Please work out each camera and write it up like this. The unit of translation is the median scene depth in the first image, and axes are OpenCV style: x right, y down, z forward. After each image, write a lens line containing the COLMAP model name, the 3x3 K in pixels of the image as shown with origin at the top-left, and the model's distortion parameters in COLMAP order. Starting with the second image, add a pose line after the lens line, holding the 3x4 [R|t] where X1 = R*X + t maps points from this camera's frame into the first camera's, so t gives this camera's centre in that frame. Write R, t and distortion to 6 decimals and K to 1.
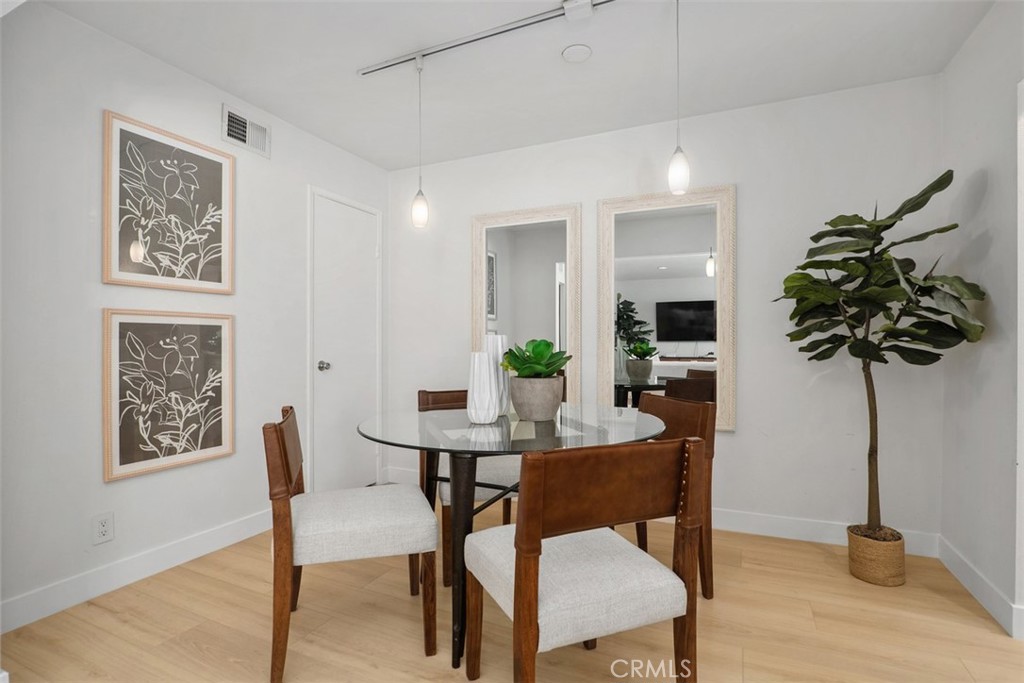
lens RADIAL K [[476.7, 0, 497.7], [0, 476.7, 344.7], [0, 0, 1]] dist [-0.033923, 0.005181]
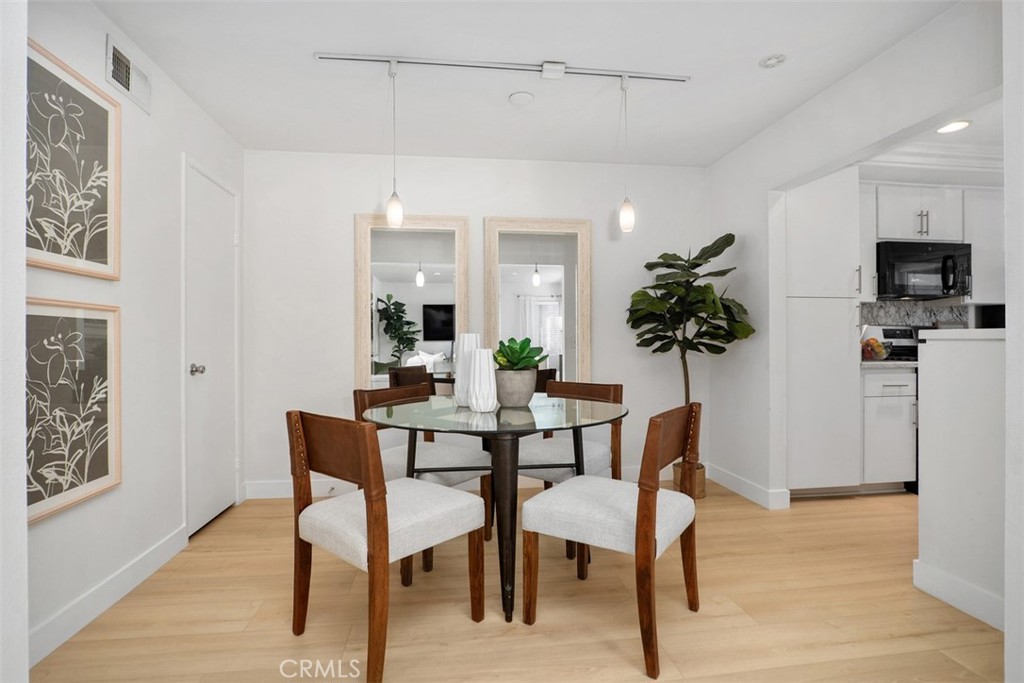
lens RADIAL K [[476.7, 0, 486.1], [0, 476.7, 342.5], [0, 0, 1]] dist [-0.033923, 0.005181]
pose [[0.856807, -0.004157, 0.515621, -0.479281], [0.006309, 0.999977, -0.002422, 0.002526], [-0.515599, 0.005328, 0.856813, 0.022303]]
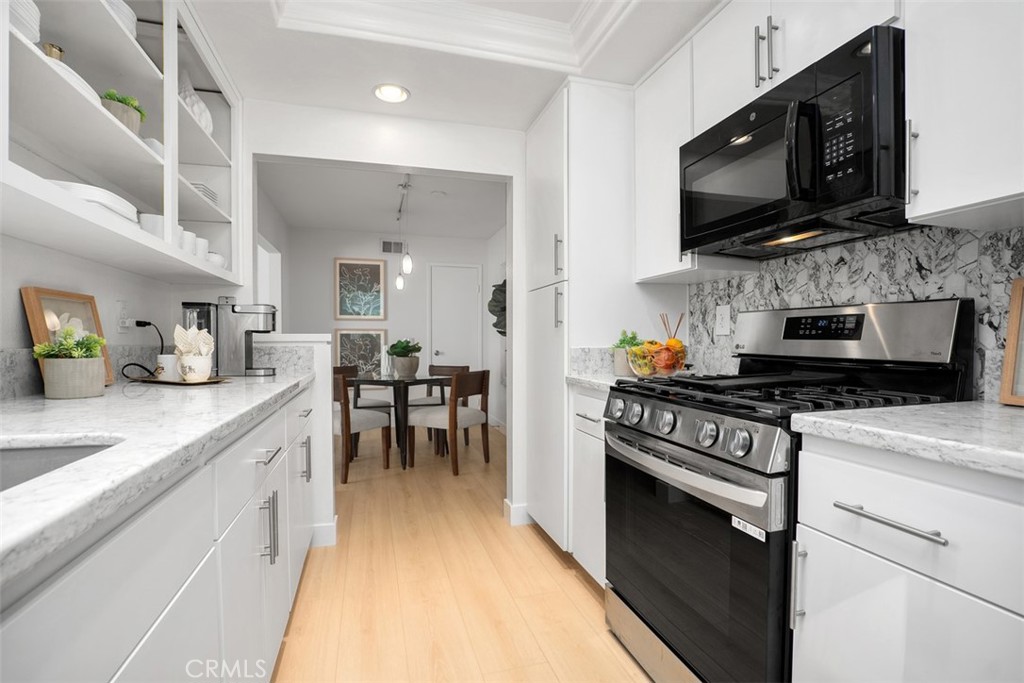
lens RADIAL K [[478.2, 0, 510.6], [0, 478.2, 351.3], [0, 0, 1]] dist [-0.031026, 0.004112]
pose [[0.658558, 0.016282, -0.752354, 1.748147], [-0.001642, 0.999795, 0.020199, -0.002067], [0.752528, -0.012067, 0.658450, -0.085665]]
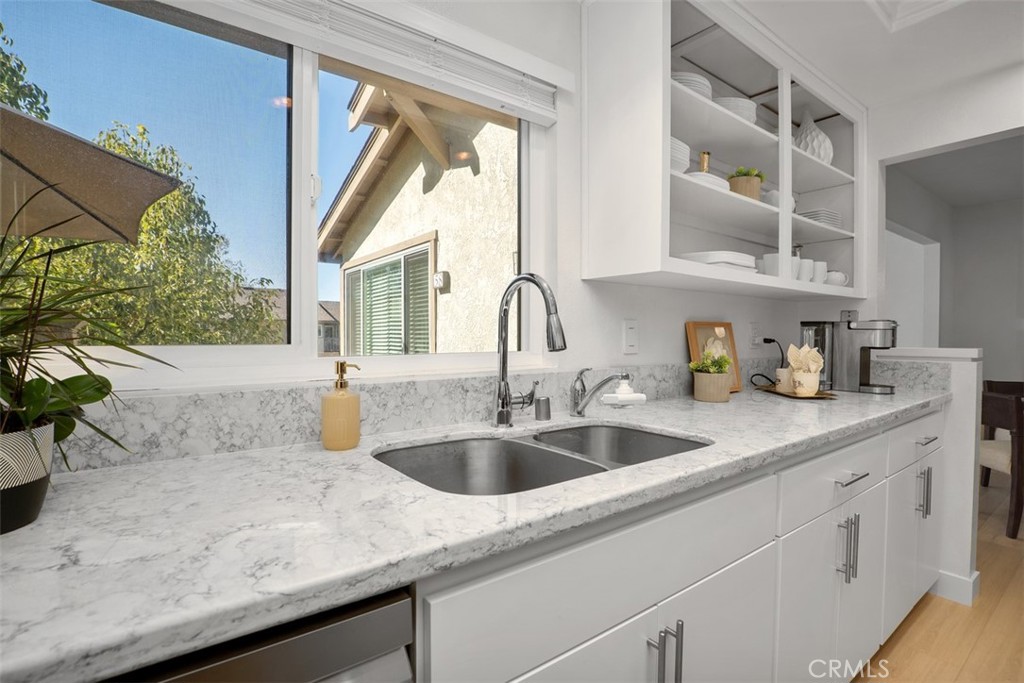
lens RADIAL K [[476.7, 0, 509.1], [0, 476.7, 351.3], [0, 0, 1]] dist [-0.033923, 0.005181]
pose [[-0.477521, 0.023565, -0.878304, 2.021166], [-0.004023, 0.999571, 0.029006, -0.107156], [0.878611, 0.017384, -0.477221, 0.068754]]
